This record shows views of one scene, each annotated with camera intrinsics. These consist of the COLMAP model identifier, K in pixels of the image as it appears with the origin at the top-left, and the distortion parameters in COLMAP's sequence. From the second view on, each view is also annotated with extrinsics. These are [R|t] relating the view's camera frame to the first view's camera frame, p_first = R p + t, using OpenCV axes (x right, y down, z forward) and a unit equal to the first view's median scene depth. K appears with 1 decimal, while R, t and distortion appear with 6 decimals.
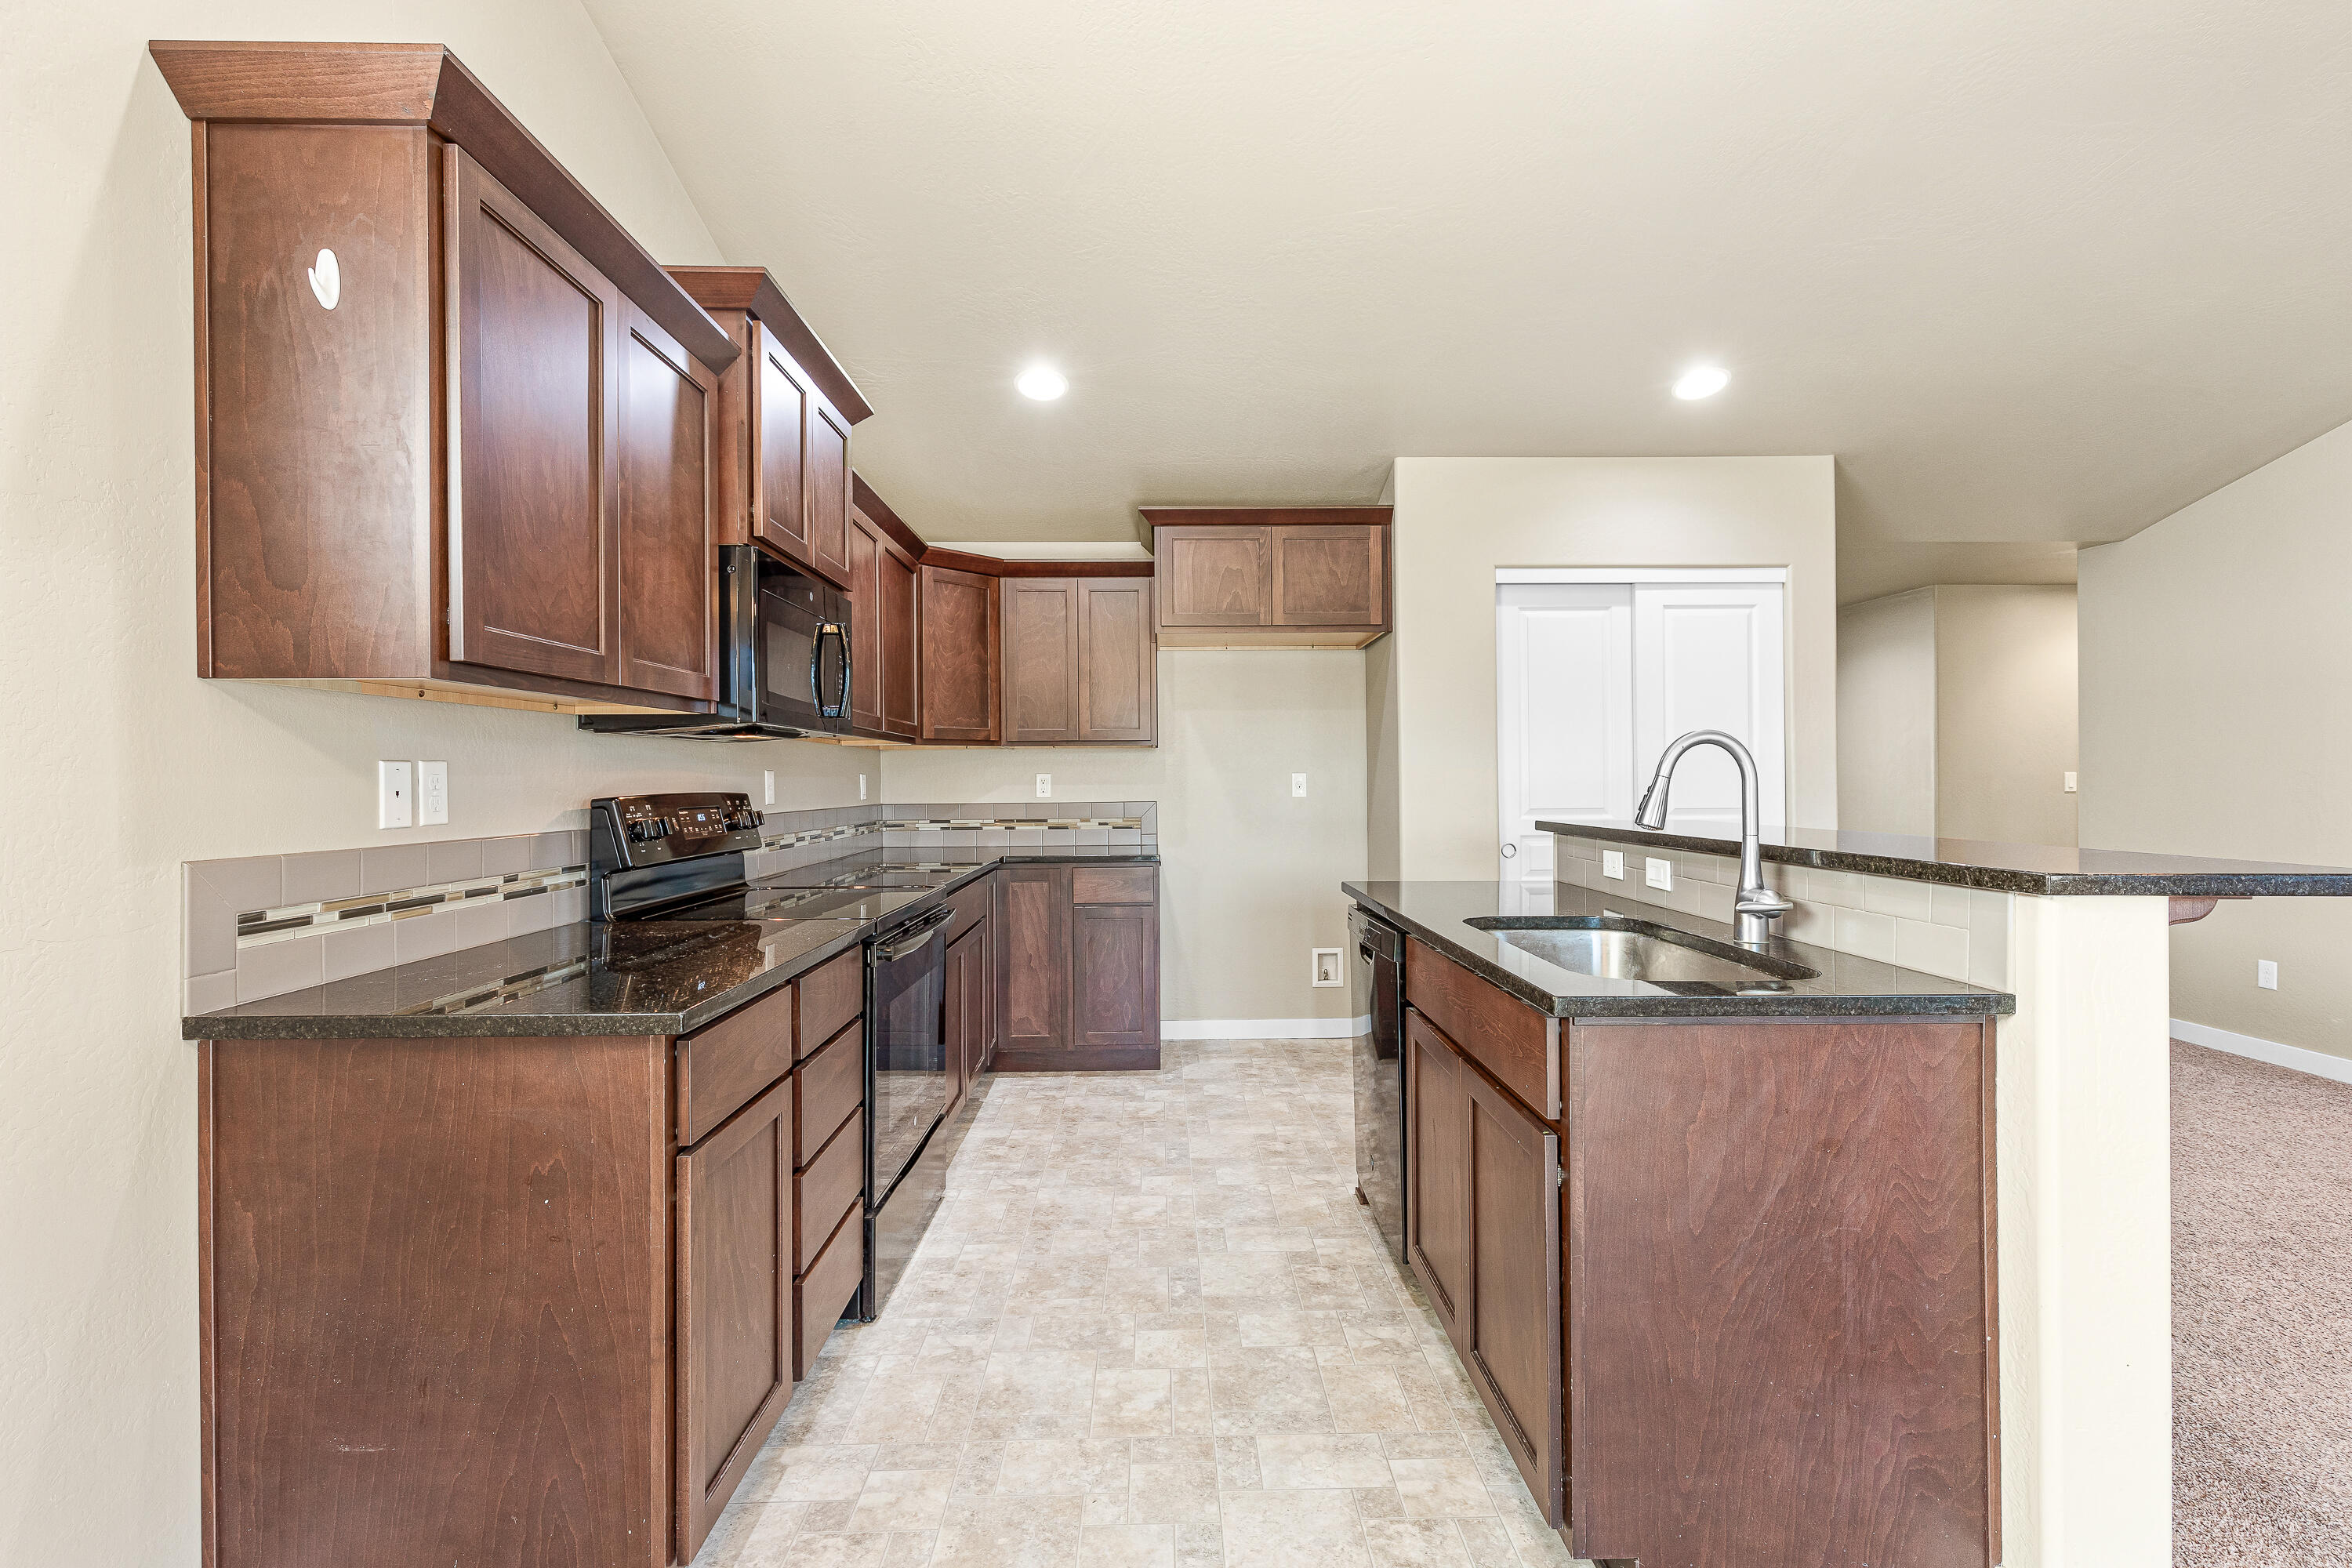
lens RADIAL K [[1061.9, 0, 1189.7], [0, 1061.9, 781.3], [0, 0, 1]] dist [0.010250, -0.001987]
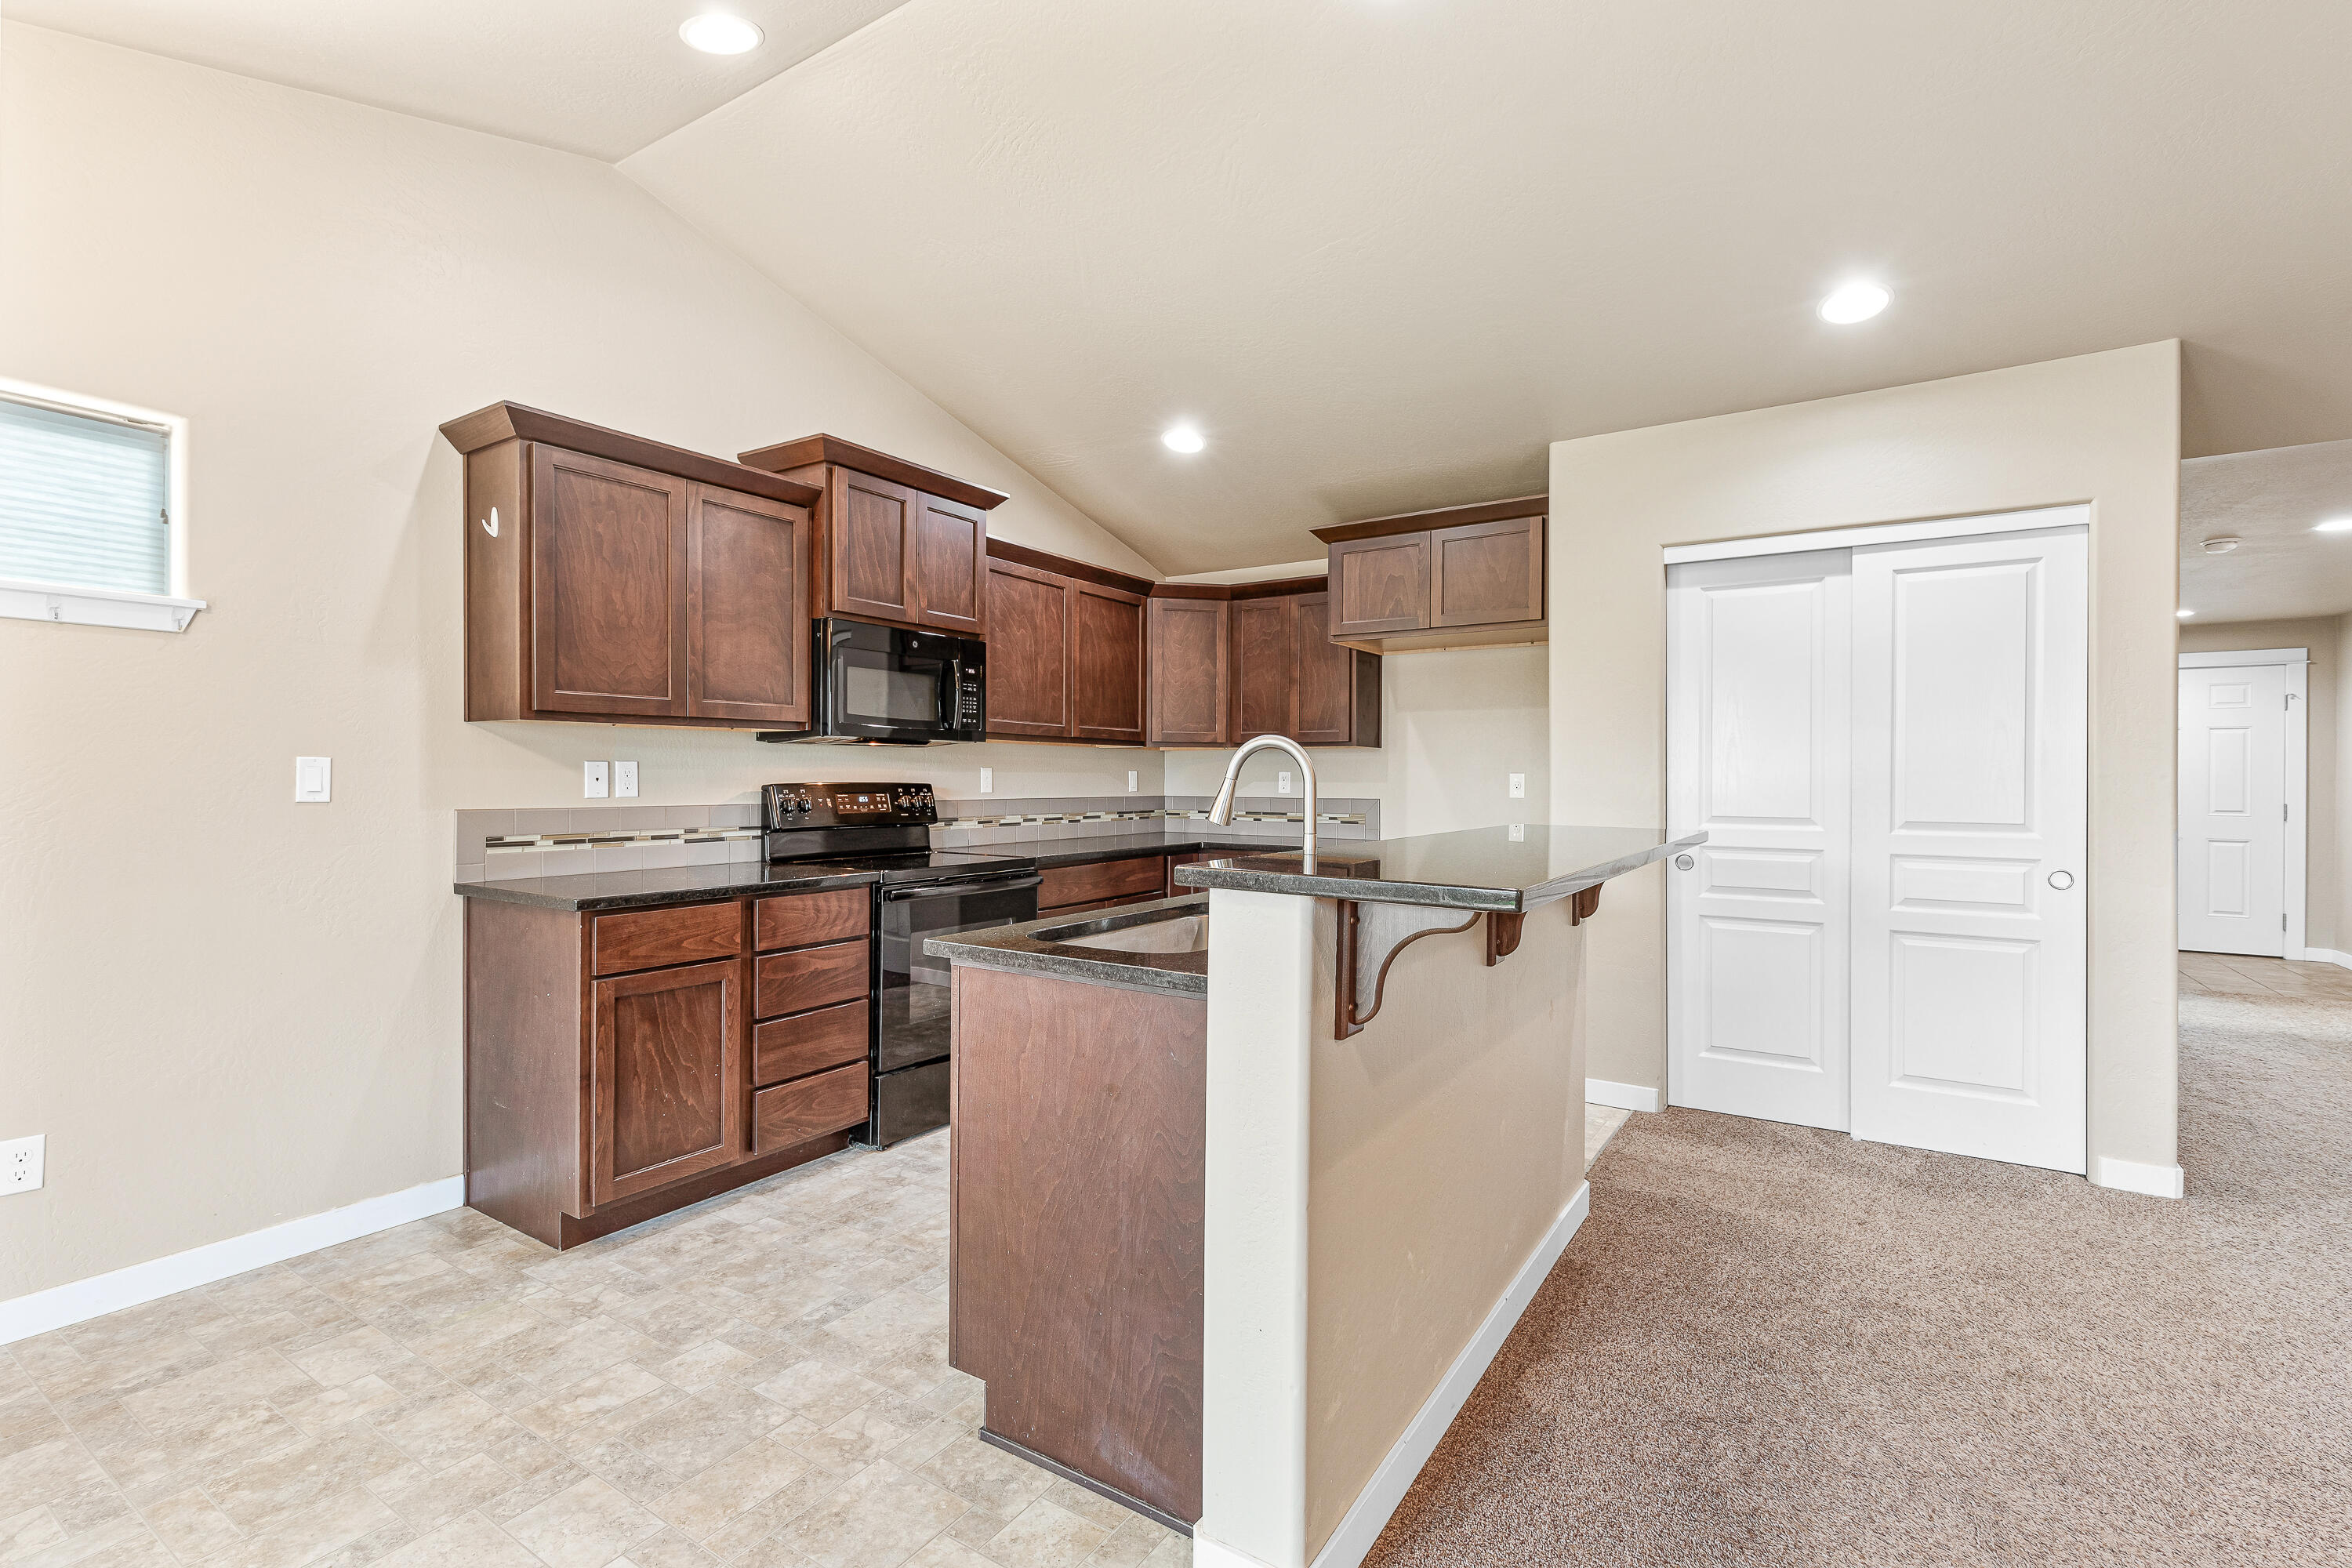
lens RADIAL K [[1061.9, 0, 1190.0], [0, 1061.9, 783.9], [0, 0, 1]] dist [0.010250, -0.001987]
pose [[0.825814, 0.014488, -0.563757, 0.979124], [-0.011476, 0.999895, 0.008887, -0.007141], [0.563826, -0.000869, 0.825893, 0.055574]]
